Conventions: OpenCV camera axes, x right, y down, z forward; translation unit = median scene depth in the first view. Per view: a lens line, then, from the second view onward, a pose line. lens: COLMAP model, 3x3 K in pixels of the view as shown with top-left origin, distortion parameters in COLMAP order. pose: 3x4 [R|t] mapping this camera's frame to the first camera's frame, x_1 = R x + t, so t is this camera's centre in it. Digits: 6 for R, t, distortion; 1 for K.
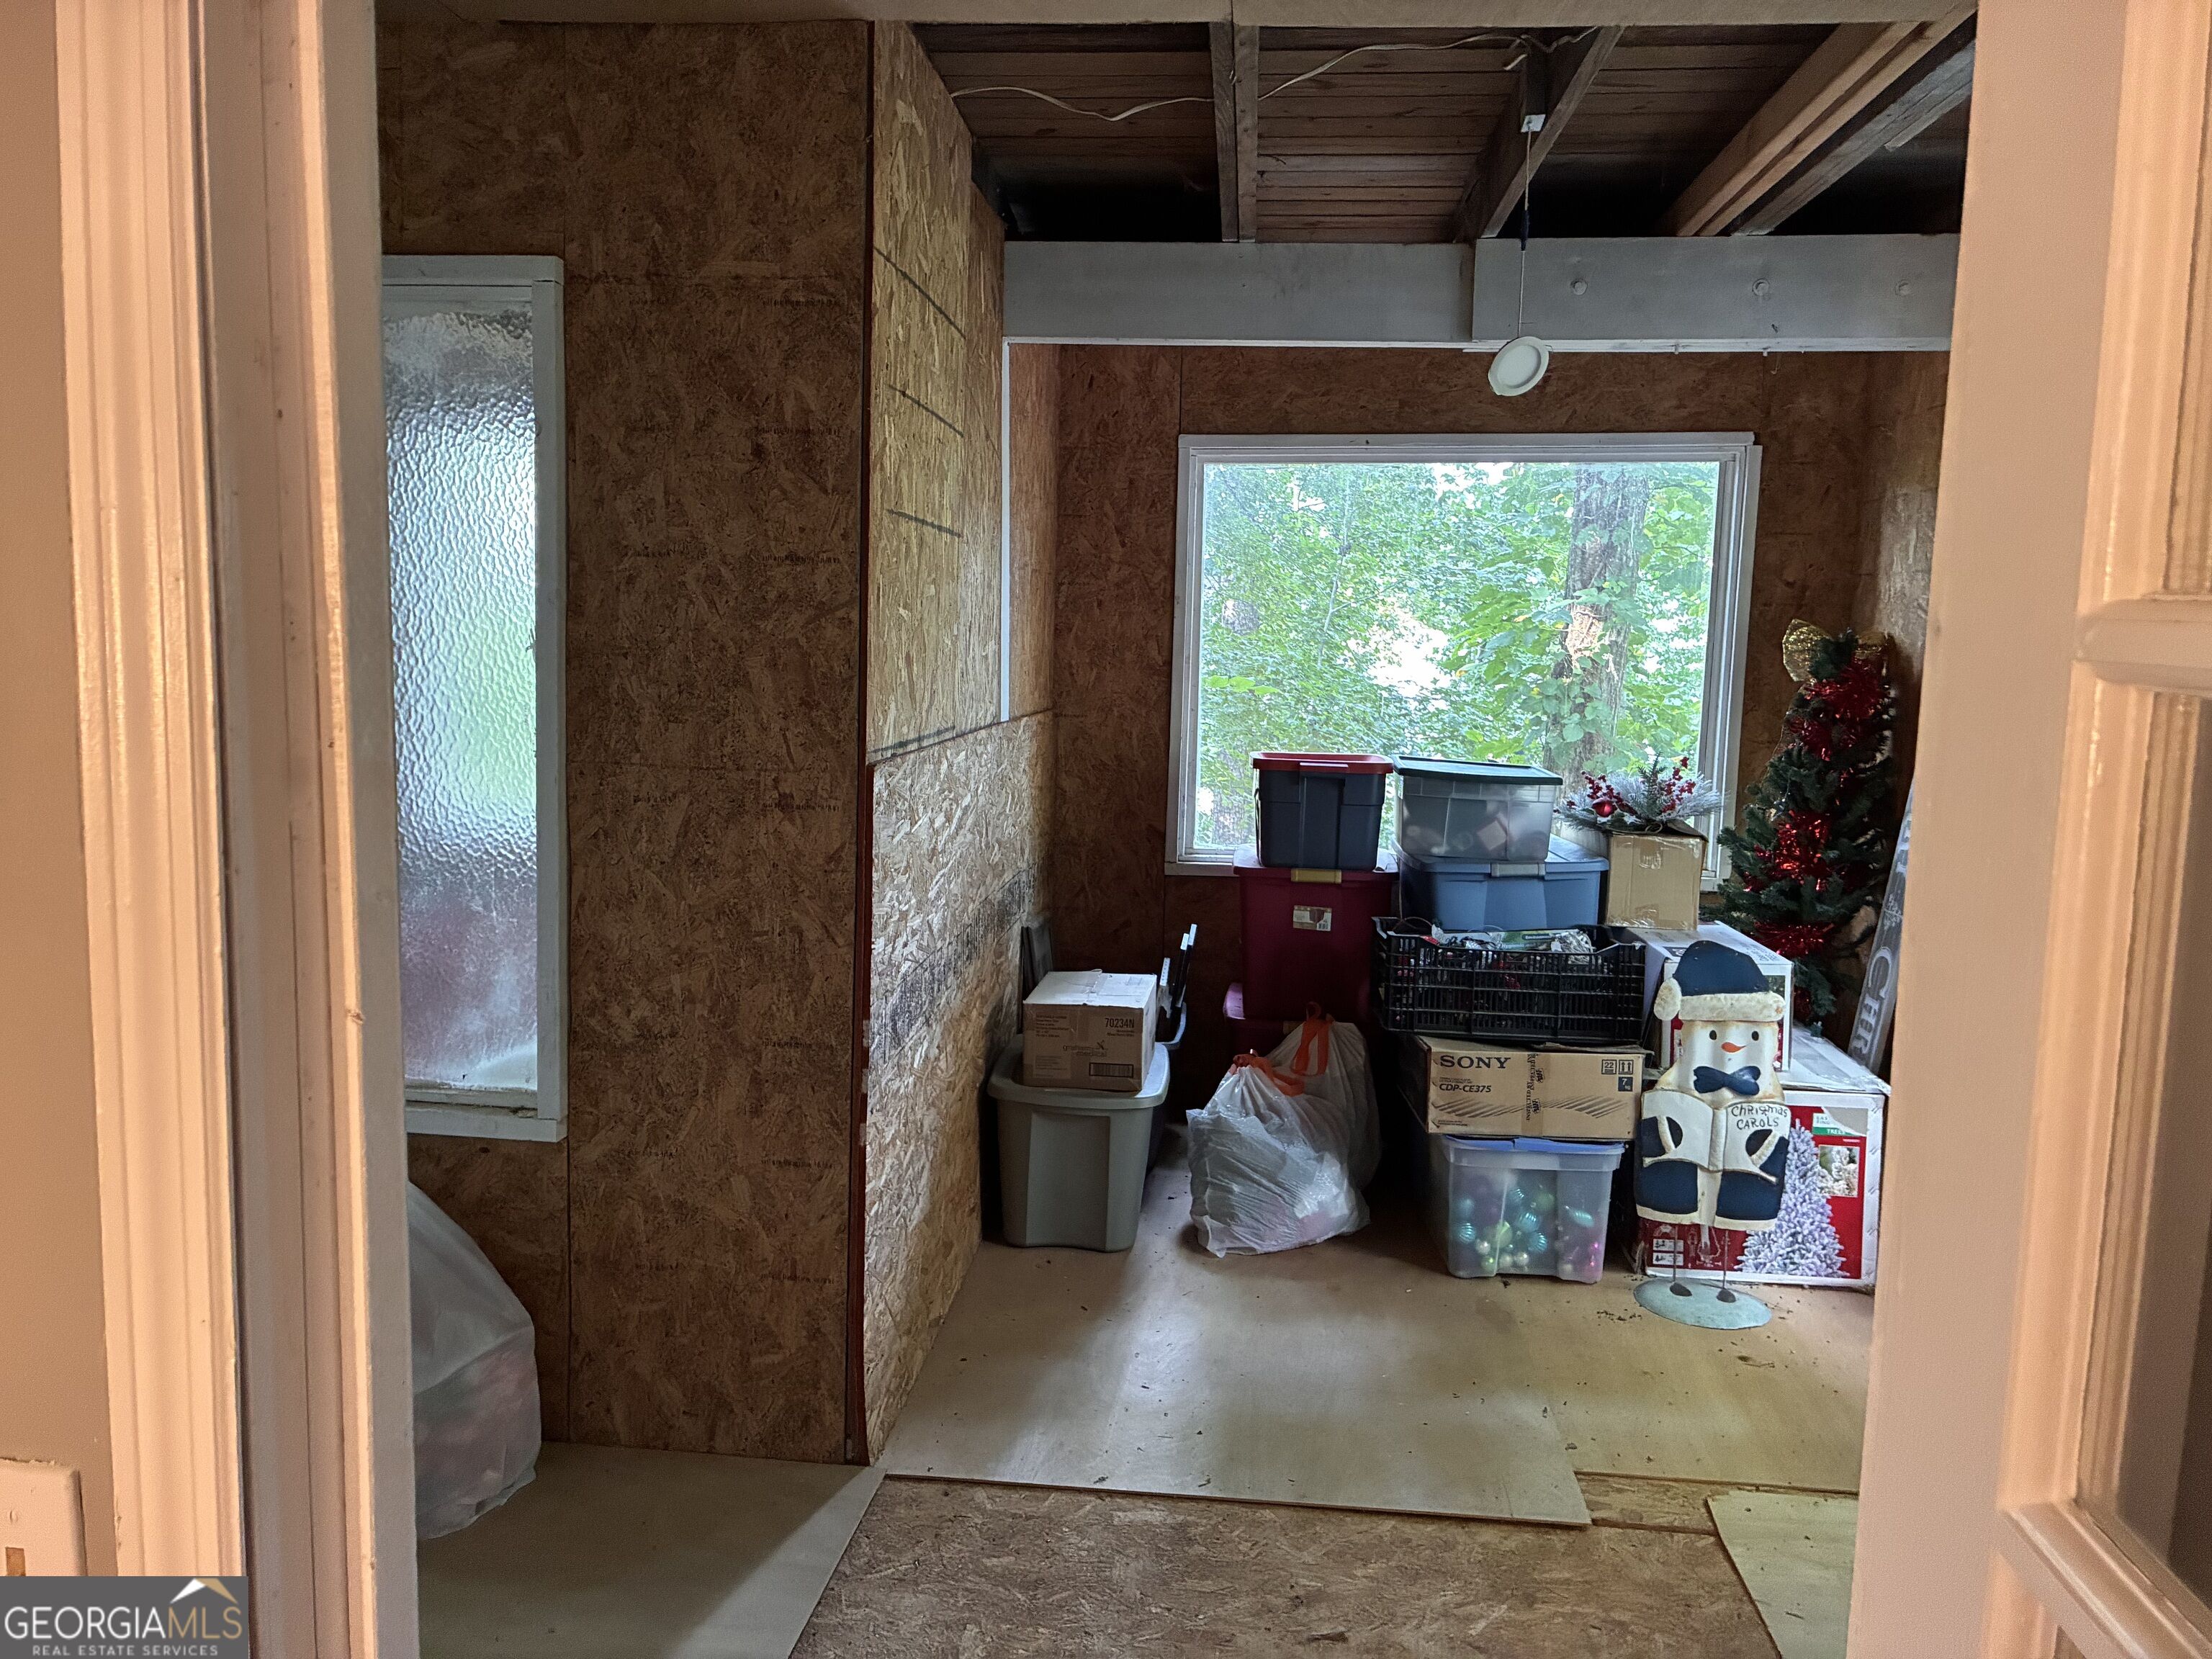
lens RADIAL K [[1662.2, 0, 1114.1], [0, 1662.2, 837.1], [0, 0, 1]] dist [0.051140, -0.098495]
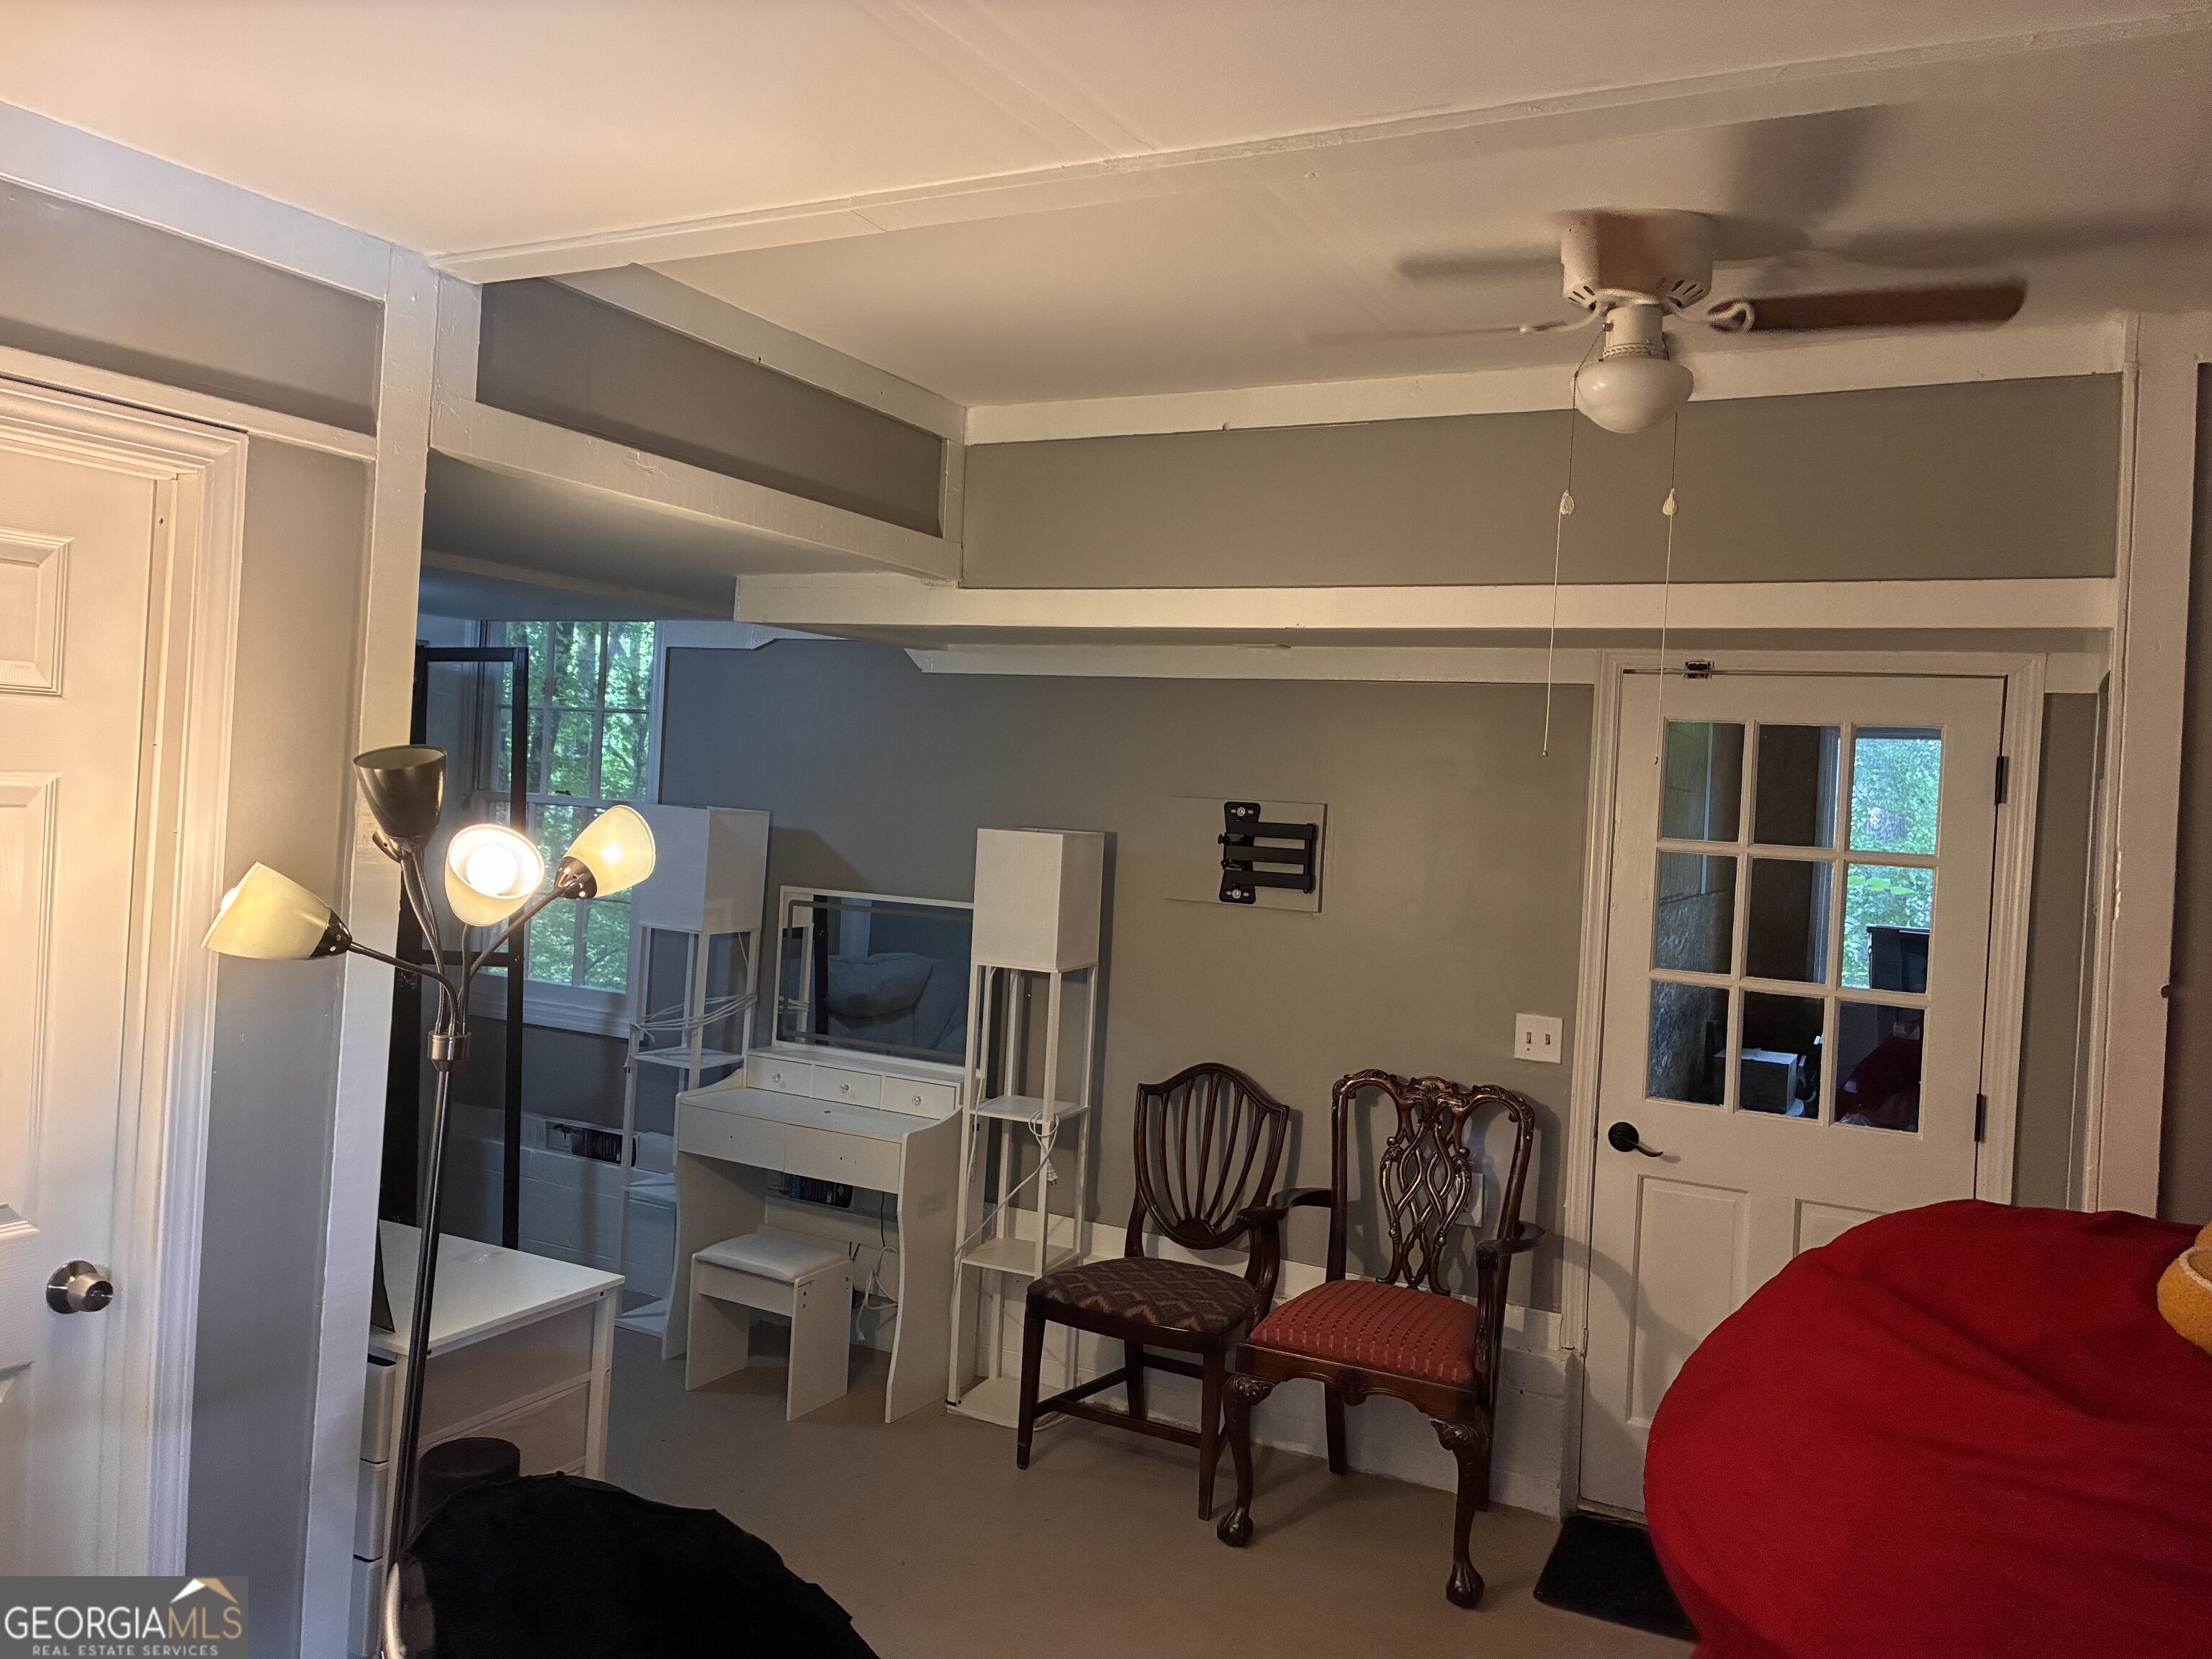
lens RADIAL K [[1662.2, 0, 1114.1], [0, 1662.2, 837.1], [0, 0, 1]] dist [0.051140, -0.098495]
pose [[0.934466, 0.030658, -0.354730, -0.024387], [-0.070587, 0.992463, -0.100174, 0.081223], [0.348985, 0.118648, 0.929587, -0.757722]]
